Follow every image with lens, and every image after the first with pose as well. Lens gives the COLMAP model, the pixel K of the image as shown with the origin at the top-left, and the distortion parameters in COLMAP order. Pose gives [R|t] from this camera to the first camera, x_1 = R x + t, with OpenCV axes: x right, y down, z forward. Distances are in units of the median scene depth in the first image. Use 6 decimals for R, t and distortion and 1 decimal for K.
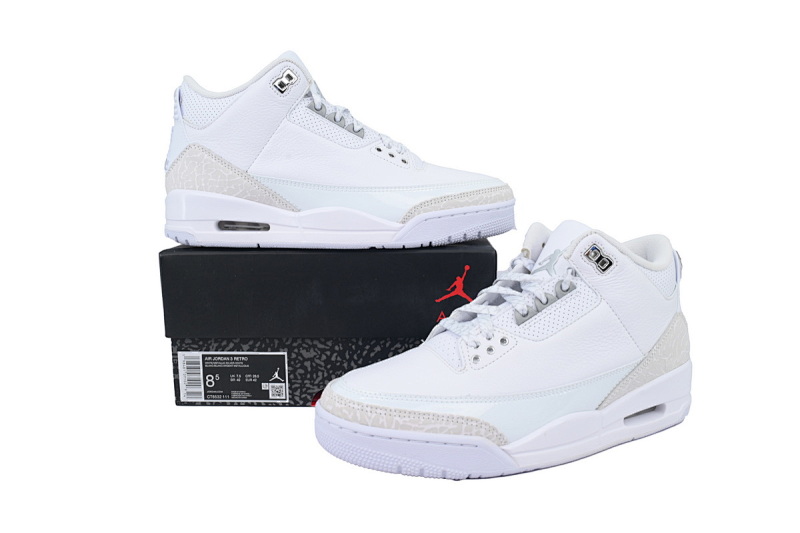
lens RADIAL K [[672.1, 0, 400.0], [0, 672.1, 266.5], [0, 0, 1]] dist [0.000219, 0.000388]
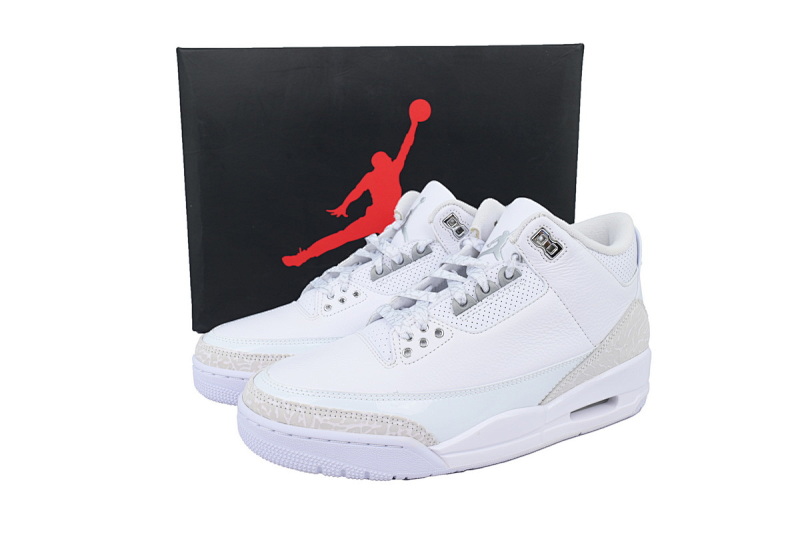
lens RADIAL K [[672.1, 0, 400.0], [0, 672.1, 266.5], [0, 0, 1]] dist [0.000219, 0.000388]
pose [[0.999749, 0.011221, -0.019375, 0.116113], [-0.009539, 0.996351, 0.084818, -0.058195], [0.020256, -0.084612, 0.996208, 0.079625]]
